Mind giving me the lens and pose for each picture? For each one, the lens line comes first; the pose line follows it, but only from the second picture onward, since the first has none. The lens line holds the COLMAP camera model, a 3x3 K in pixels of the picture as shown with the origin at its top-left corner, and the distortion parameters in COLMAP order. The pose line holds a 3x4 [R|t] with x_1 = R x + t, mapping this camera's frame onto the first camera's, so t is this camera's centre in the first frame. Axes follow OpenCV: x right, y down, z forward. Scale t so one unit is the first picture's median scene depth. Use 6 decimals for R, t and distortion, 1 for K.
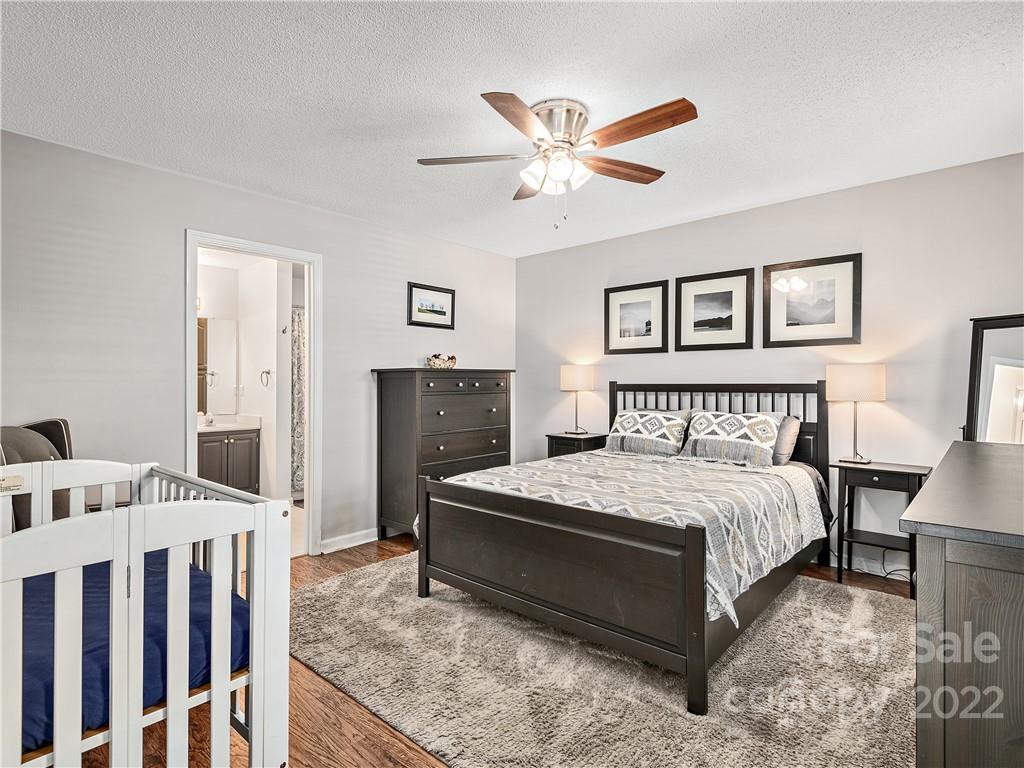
lens RADIAL K [[535.7, 0, 512.3], [0, 535.7, 382.2], [0, 0, 1]] dist [0.018291, -0.001117]
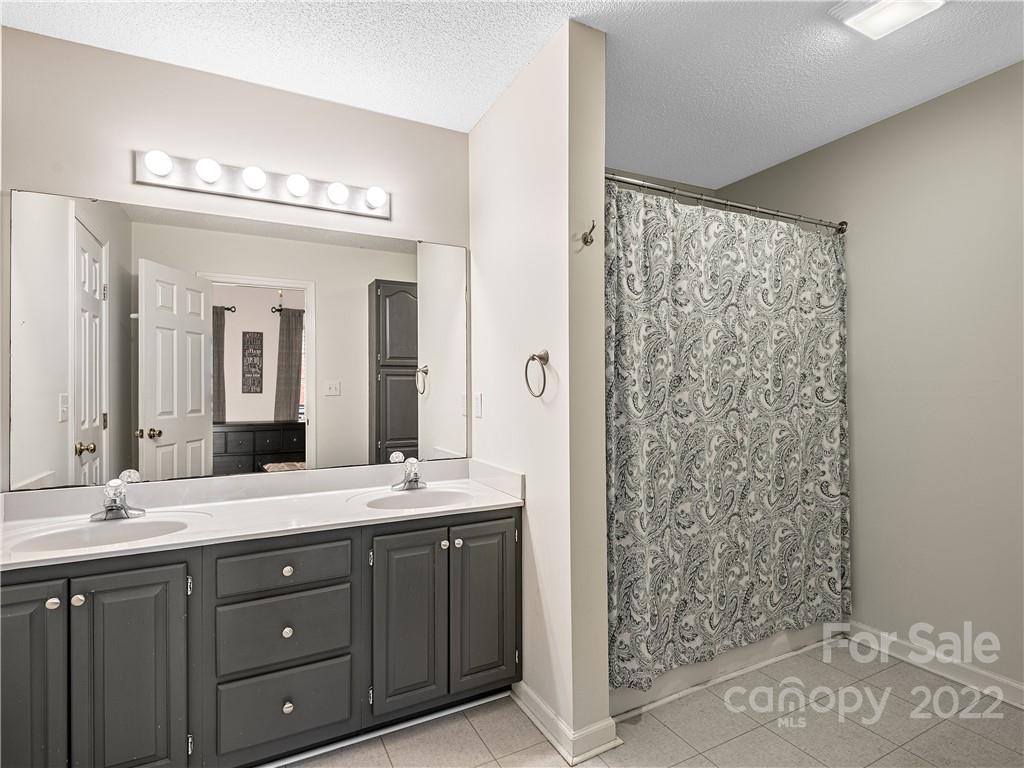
lens RADIAL K [[535.7, 0, 513.6], [0, 535.7, 385.9], [0, 0, 1]] dist [0.018291, -0.001117]
pose [[0.928312, -0.010061, -0.371665, -0.333869], [0.009322, 0.999949, -0.003785, 0.001344], [0.371685, 0.000049, 0.928359, 0.646234]]
